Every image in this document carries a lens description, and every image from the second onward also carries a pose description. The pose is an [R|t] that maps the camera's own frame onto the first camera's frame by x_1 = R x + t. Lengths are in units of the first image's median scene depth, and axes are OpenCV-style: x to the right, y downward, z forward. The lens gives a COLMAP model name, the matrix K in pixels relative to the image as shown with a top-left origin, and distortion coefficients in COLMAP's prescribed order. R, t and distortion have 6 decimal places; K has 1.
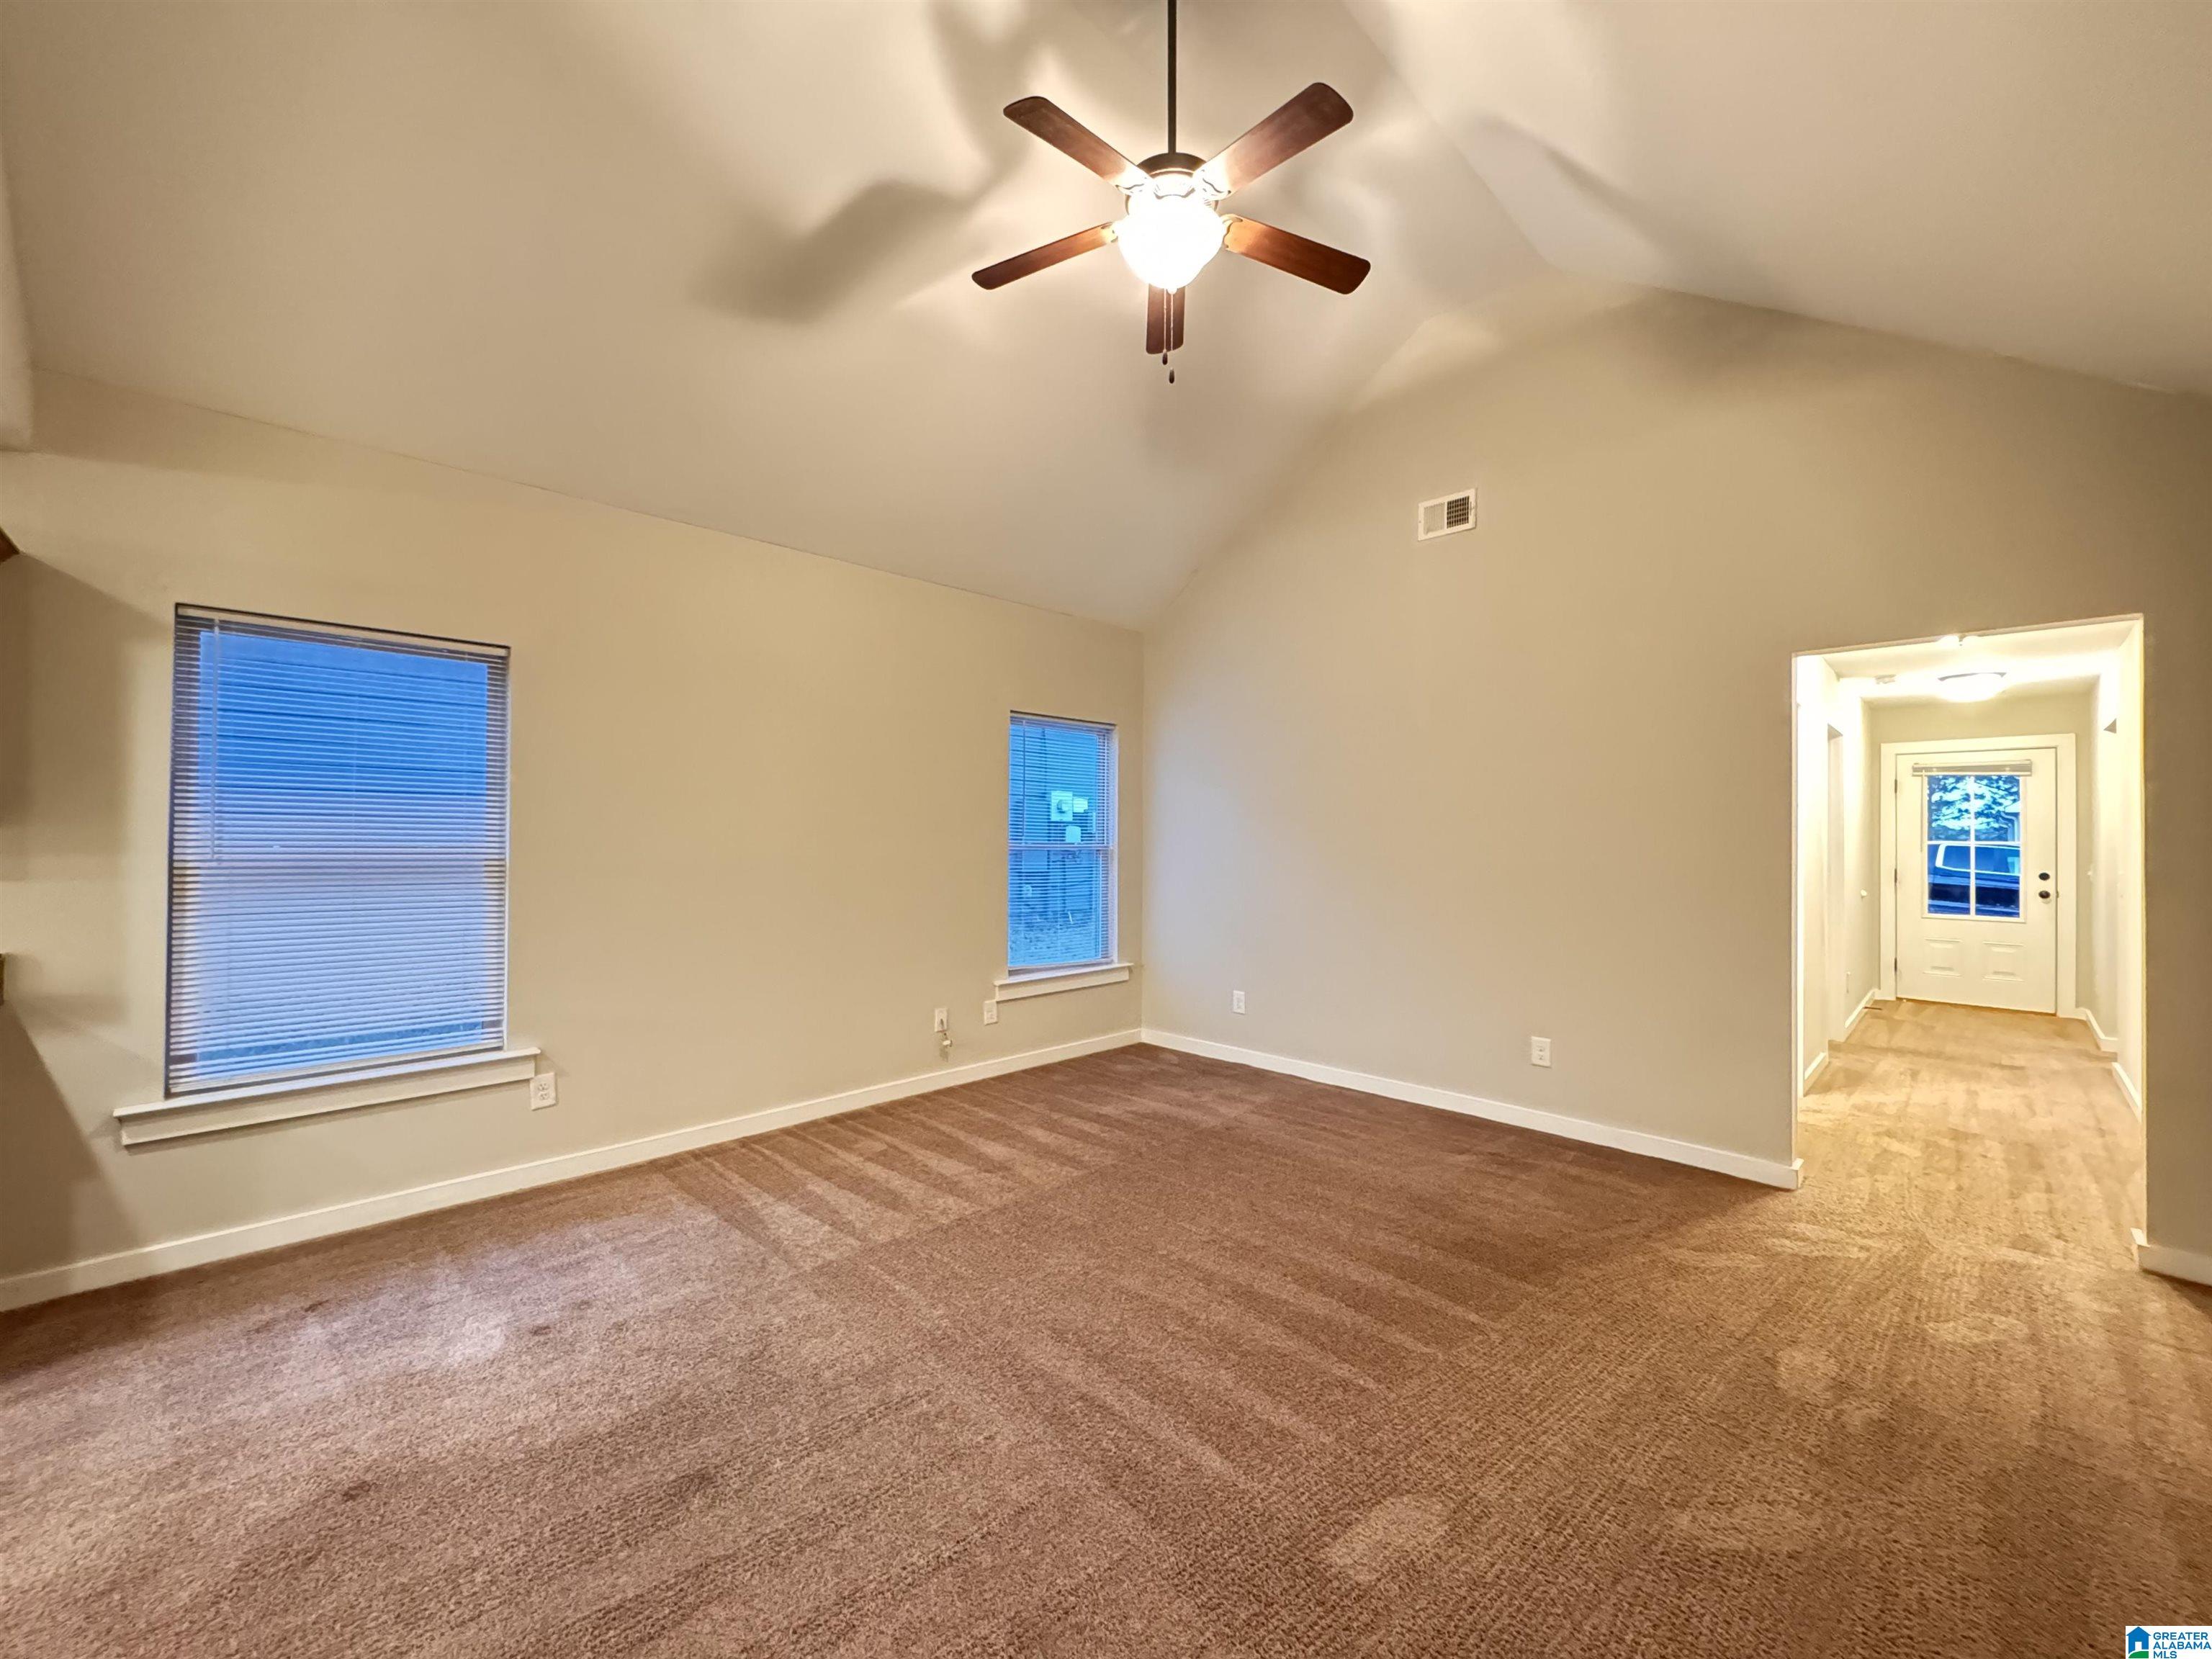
lens RADIAL K [[880.4, 0, 1134.0], [0, 880.4, 825.9], [0, 0, 1]] dist [-0.001068, -0.000530]
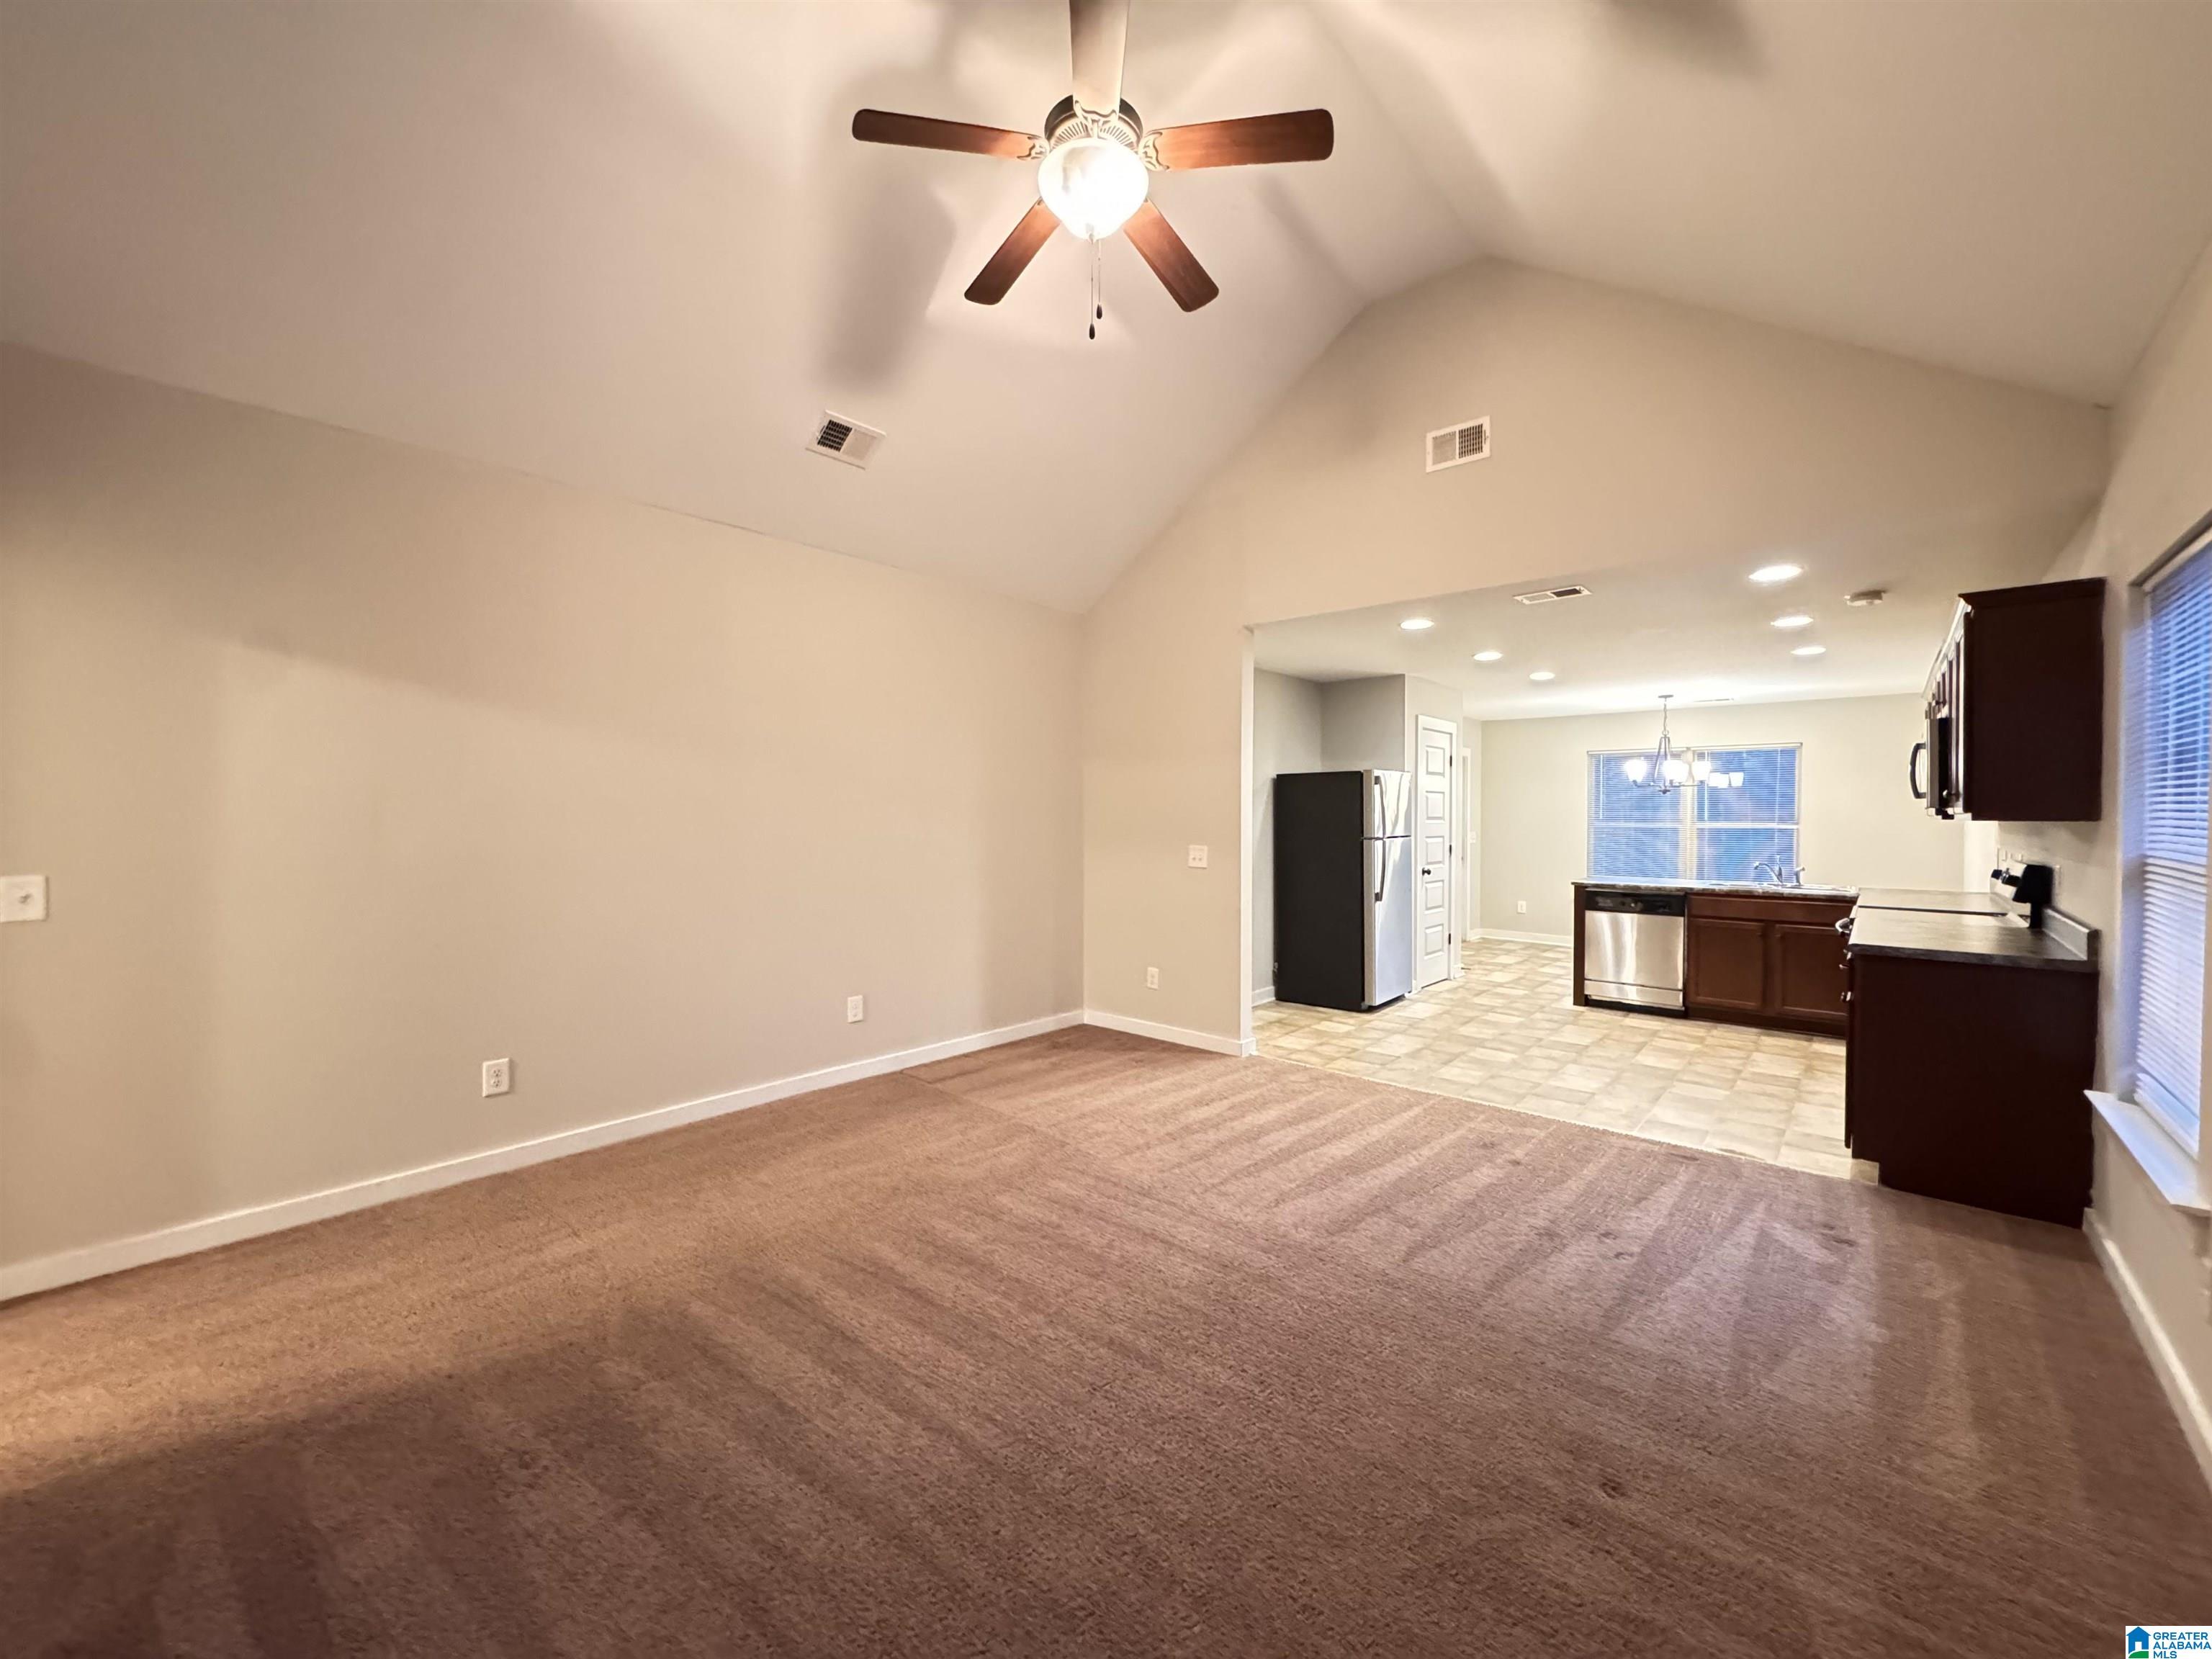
lens RADIAL K [[880.4, 0, 1104.4], [0, 880.4, 832.6], [0, 0, 1]] dist [-0.001068, -0.000530]
pose [[-0.998283, -0.007206, -0.058123, 0.052655], [-0.008006, 0.999876, 0.013548, 0.010477], [0.058018, 0.013990, -0.998217, 1.379235]]
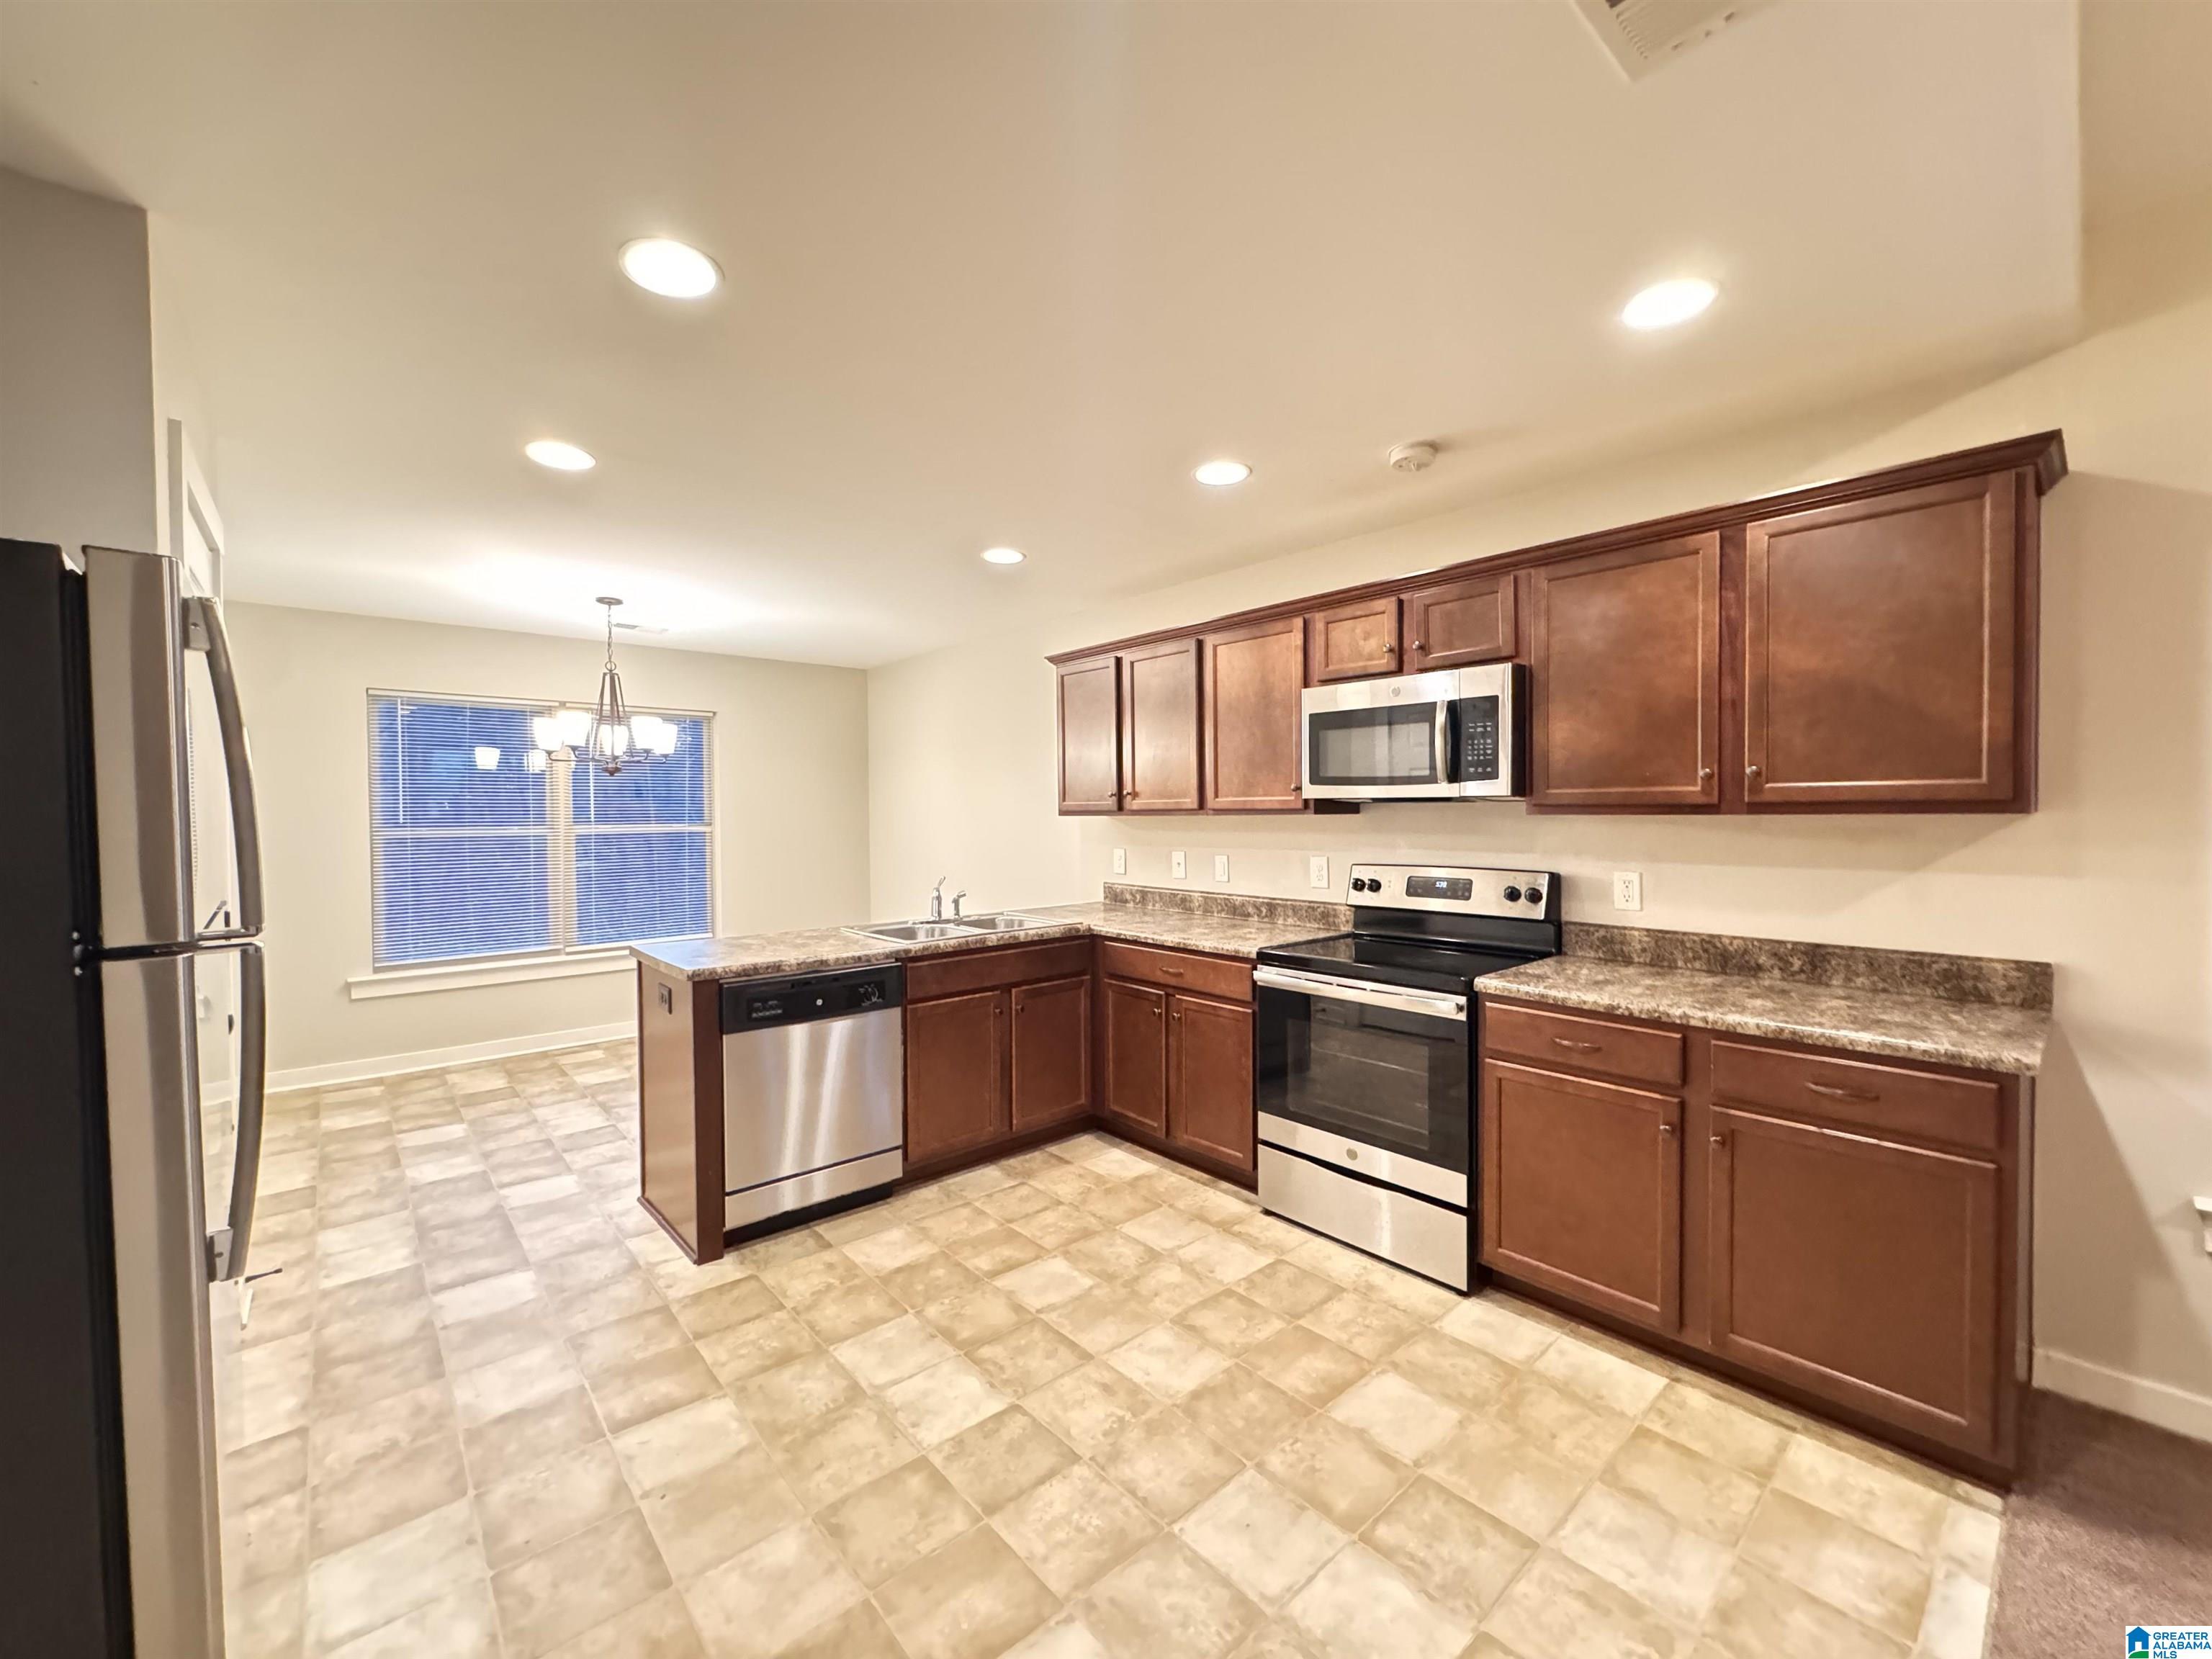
lens RADIAL K [[880.4, 0, 1110.0], [0, 880.4, 828.5], [0, 0, 1]] dist [-0.001068, -0.000530]
pose [[-0.064317, 0.013376, -0.997840, -0.270409], [0.010985, 0.999859, 0.012695, -0.000325], [0.997869, -0.010144, -0.064455, 0.109846]]
